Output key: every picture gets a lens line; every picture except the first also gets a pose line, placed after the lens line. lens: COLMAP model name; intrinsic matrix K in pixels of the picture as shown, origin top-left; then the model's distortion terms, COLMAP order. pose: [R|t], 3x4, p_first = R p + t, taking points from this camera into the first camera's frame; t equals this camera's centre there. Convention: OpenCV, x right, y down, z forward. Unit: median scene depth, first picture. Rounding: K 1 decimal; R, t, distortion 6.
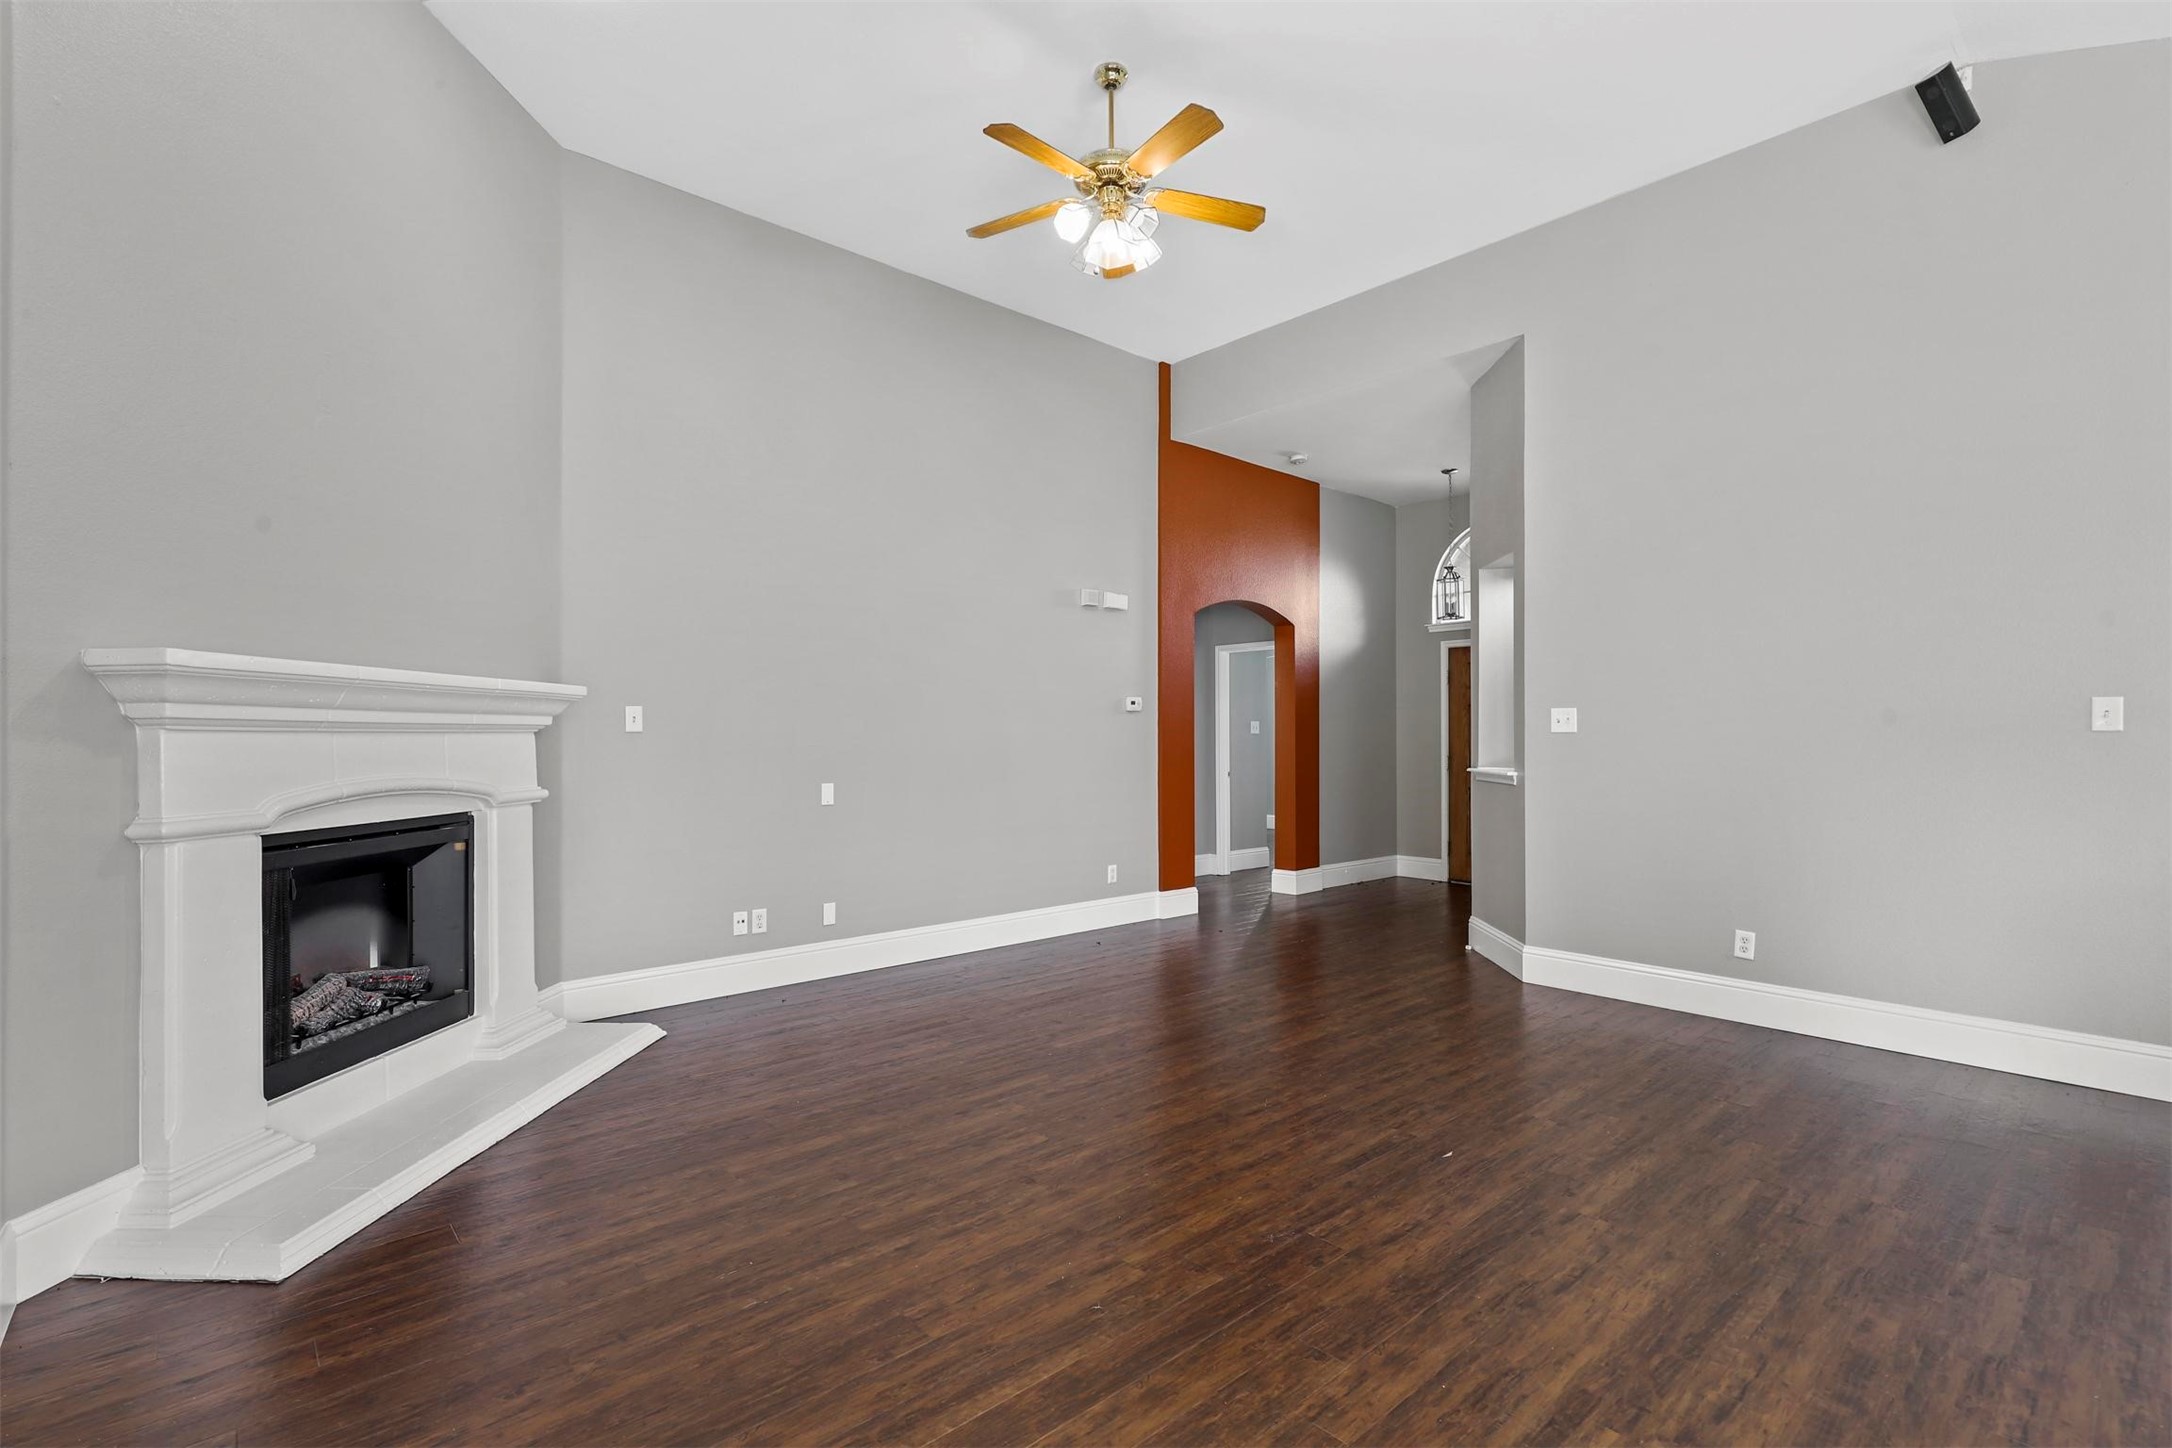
lens RADIAL K [[981.5, 0, 1083.6], [0, 981.5, 730.9], [0, 0, 1]] dist [-0.000365, 0.000282]
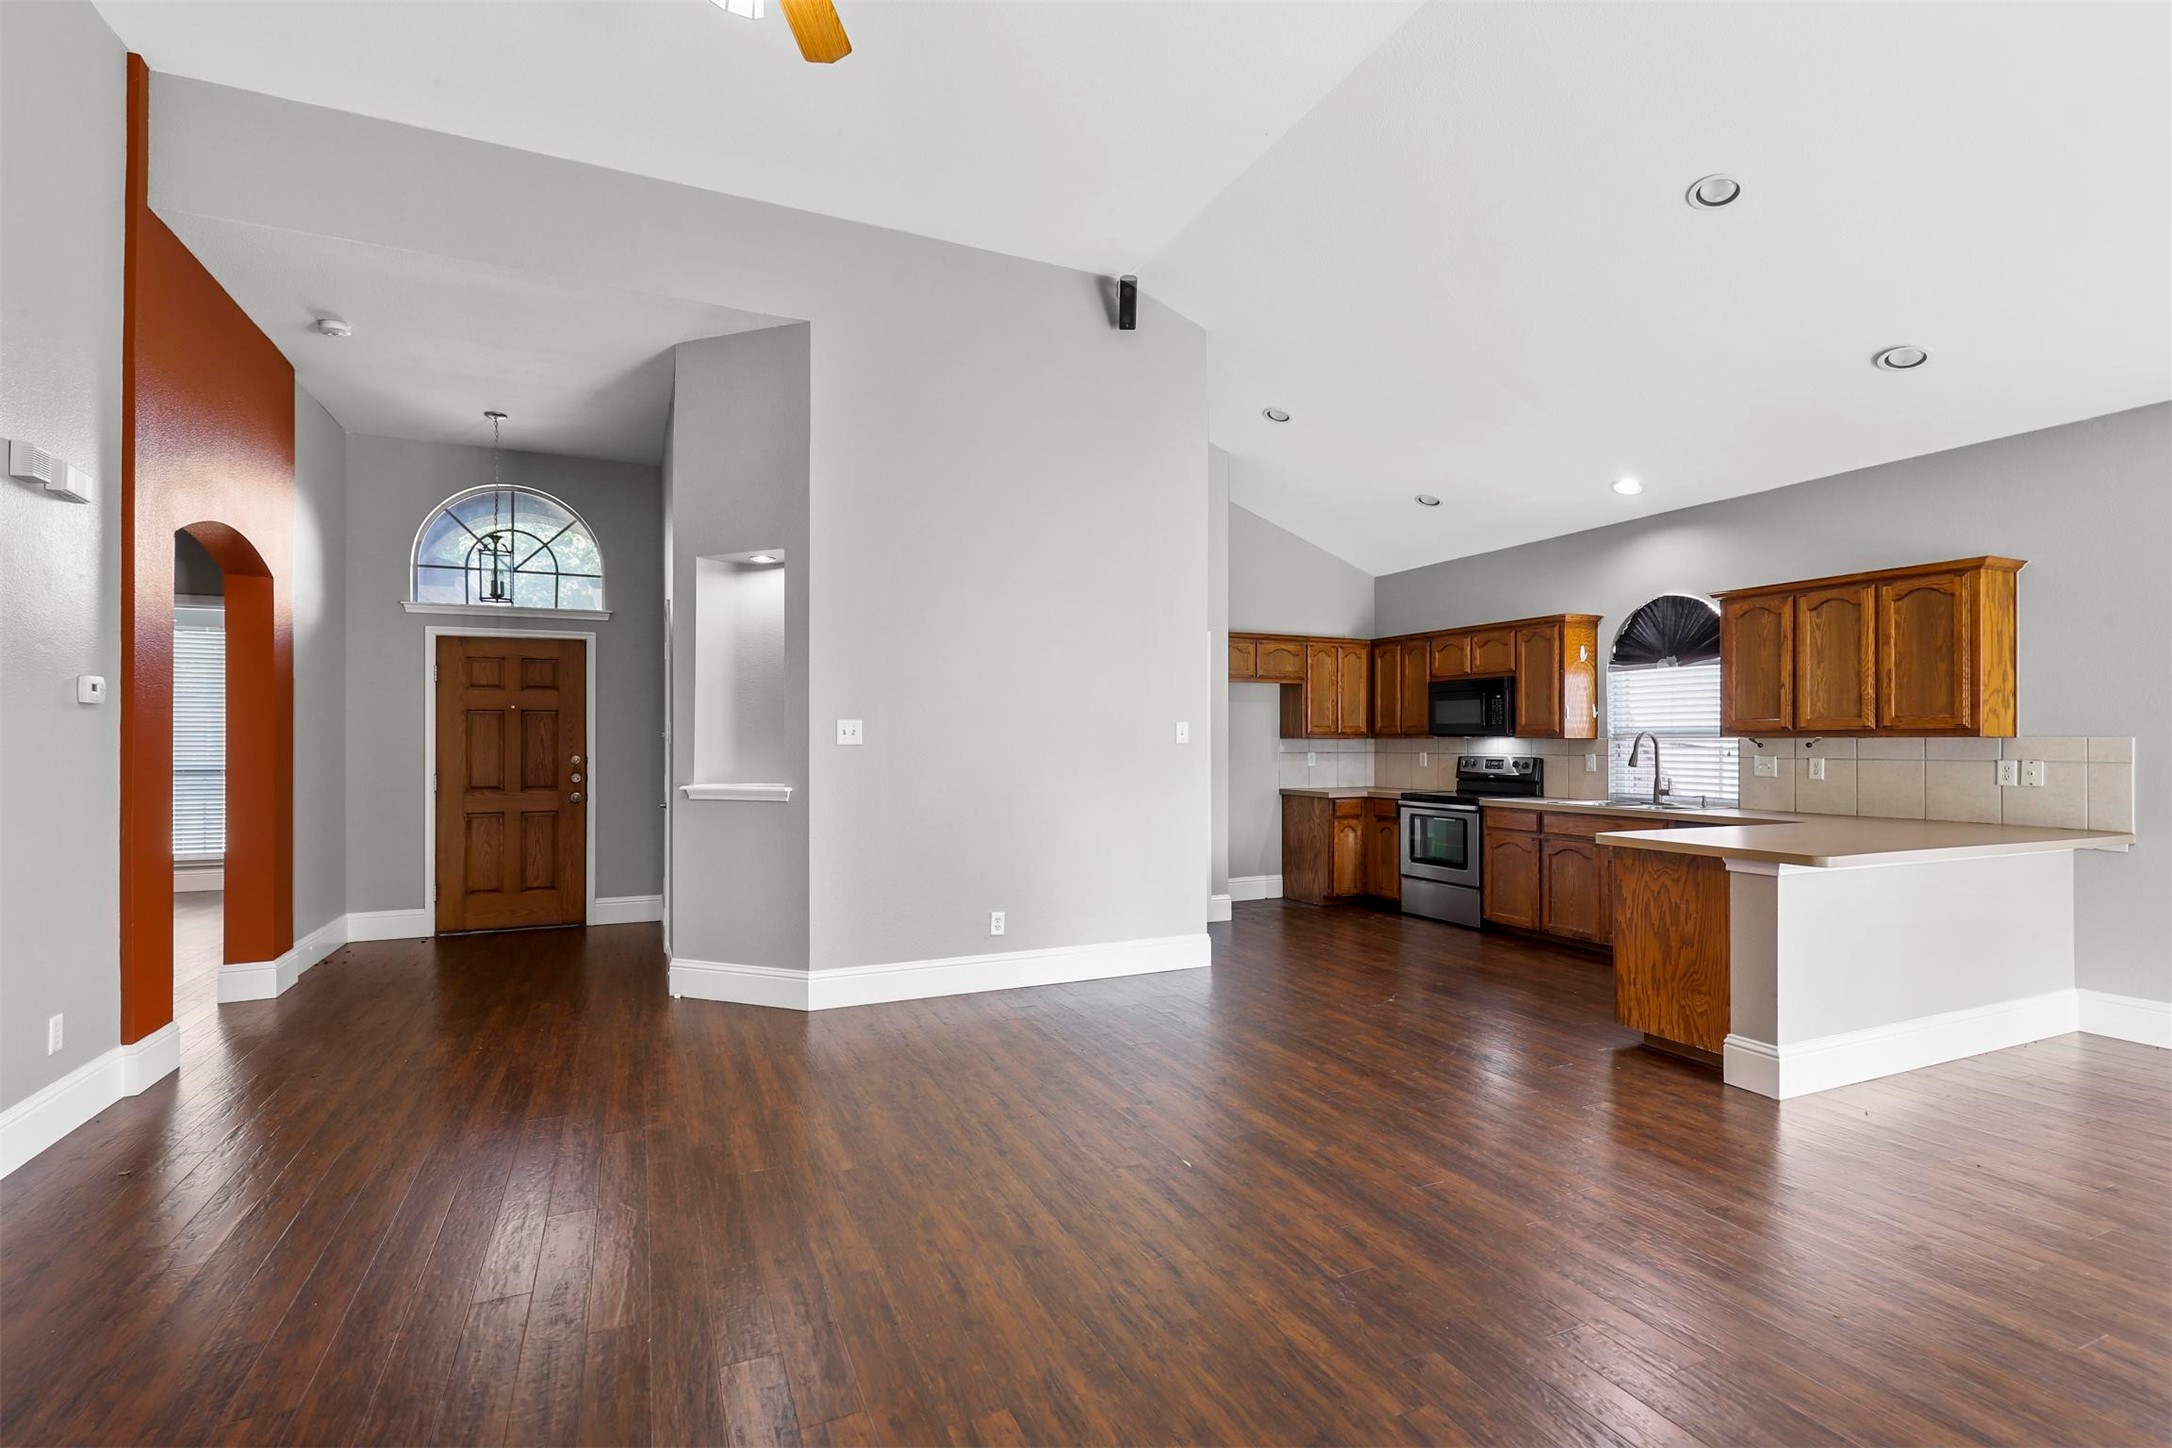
lens RADIAL K [[989.0, 0, 1080.0], [0, 989.0, 734.2], [0, 0, 1]] dist [0.001720, -0.000229]
pose [[0.302100, 0.006511, 0.953254, -0.435827], [-0.002238, 0.999979, -0.006121, -0.003910], [-0.953274, -0.000284, 0.302108, 0.541889]]
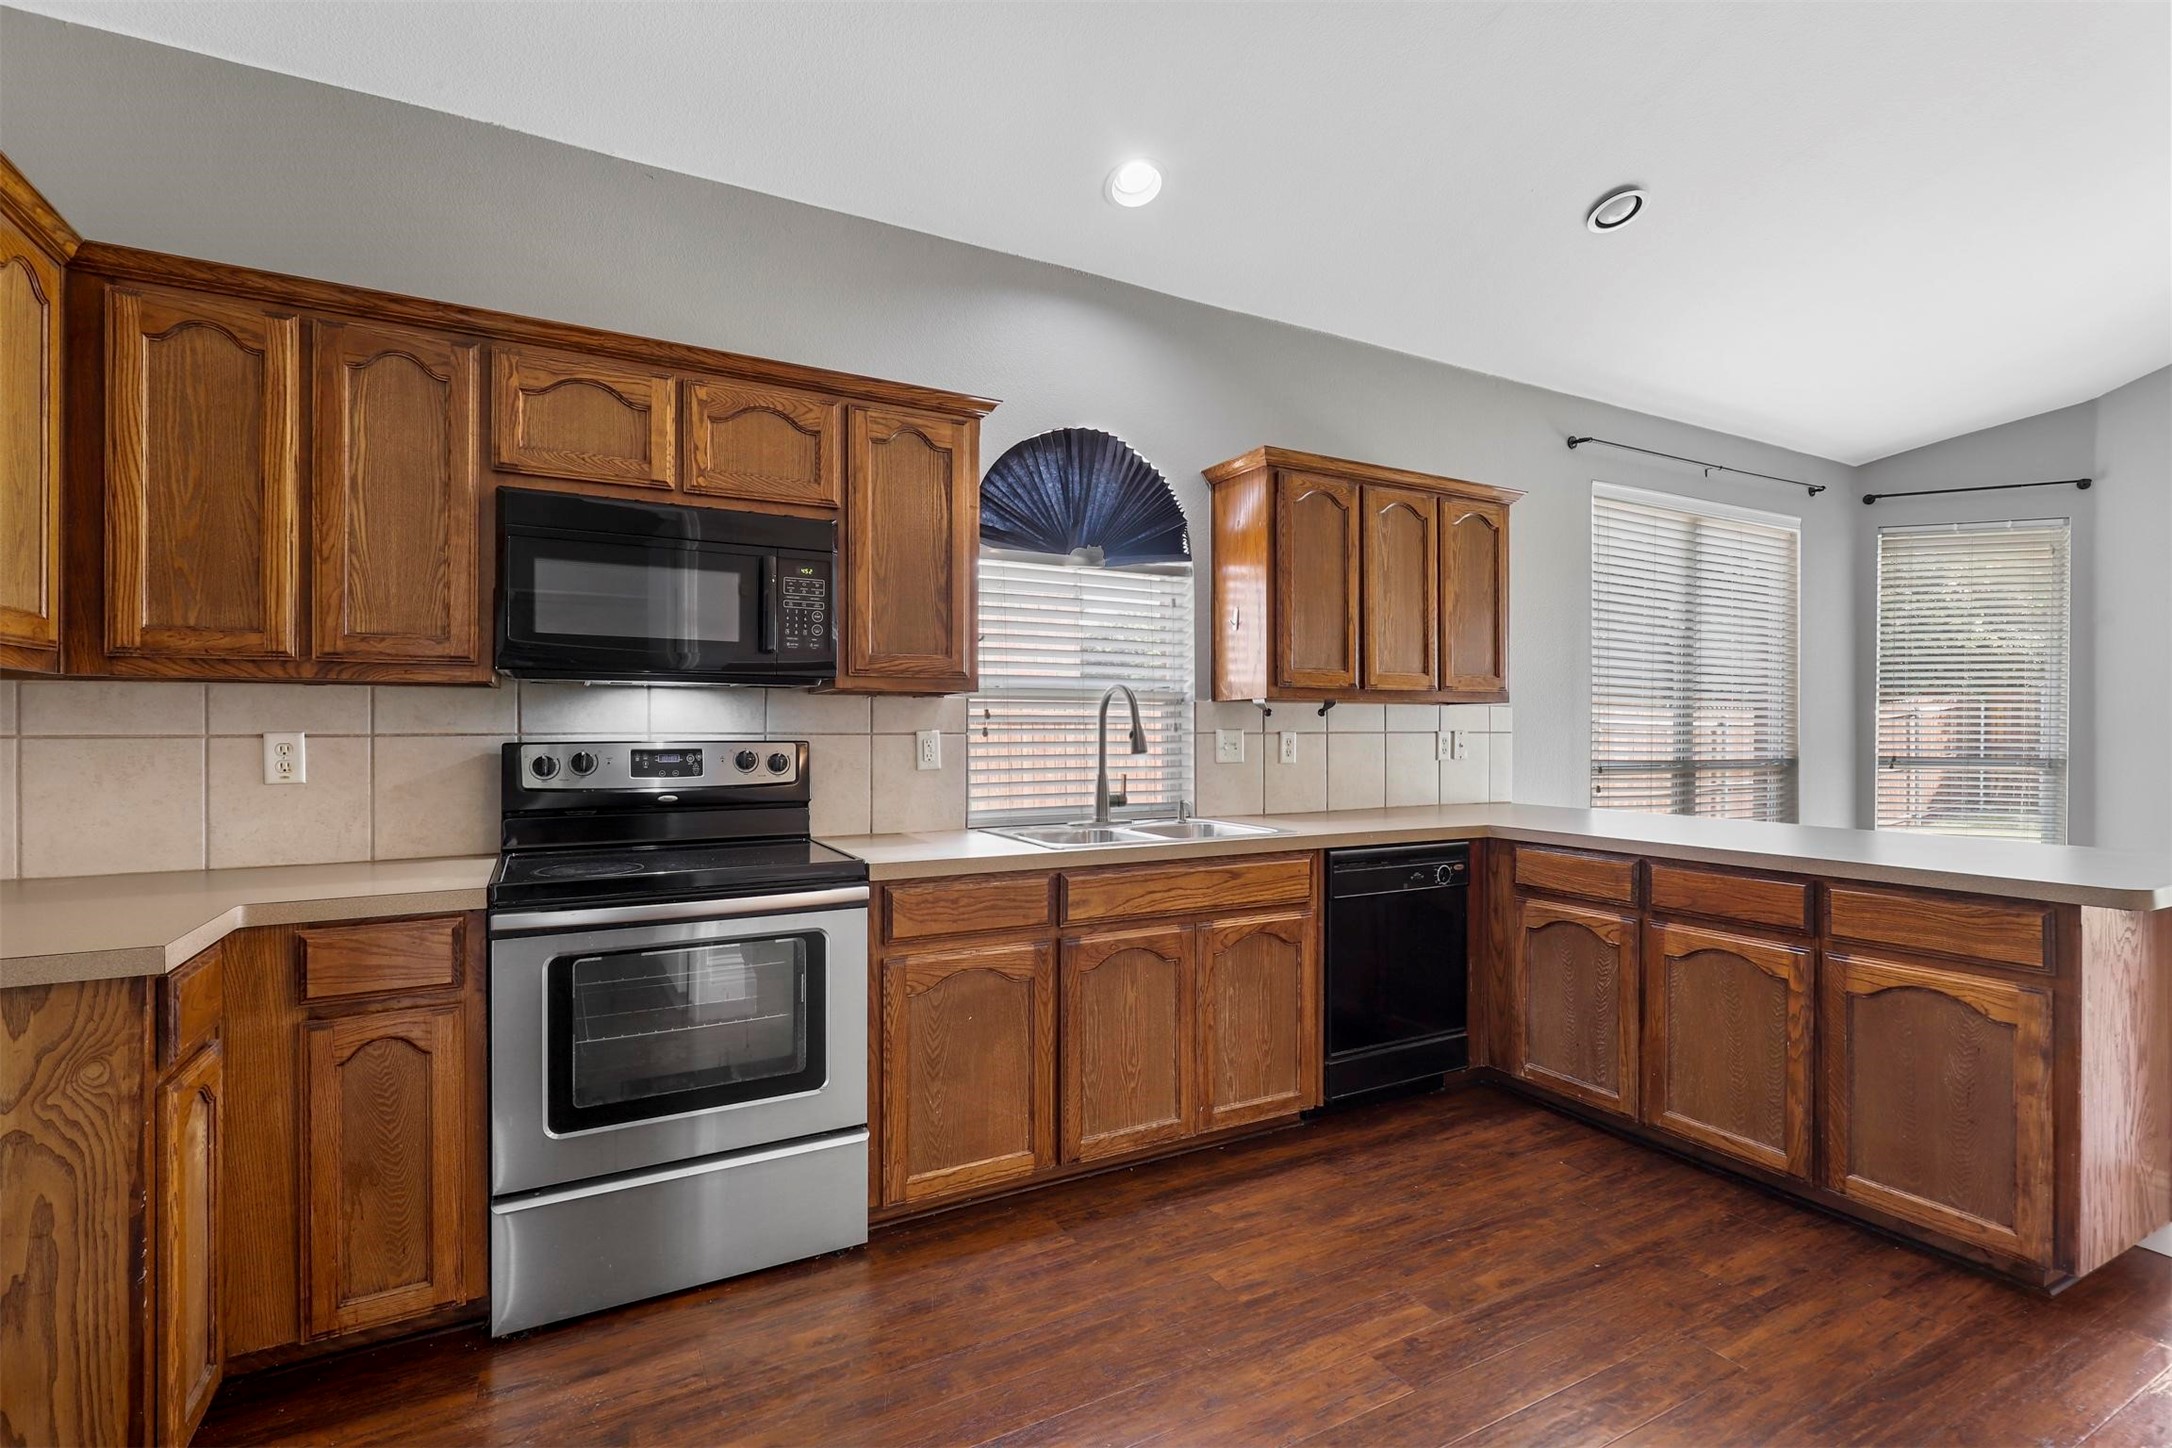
lens RADIAL K [[988.8, 0, 1084.8], [0, 988.8, 731.5], [0, 0, 1]] dist [0.000690, -0.000006]
pose [[-0.972326, -0.002025, 0.233619, 0.995396], [-0.001970, 0.999998, 0.000467, 0.015666], [-0.233620, -0.000006, -0.972328, 0.898452]]
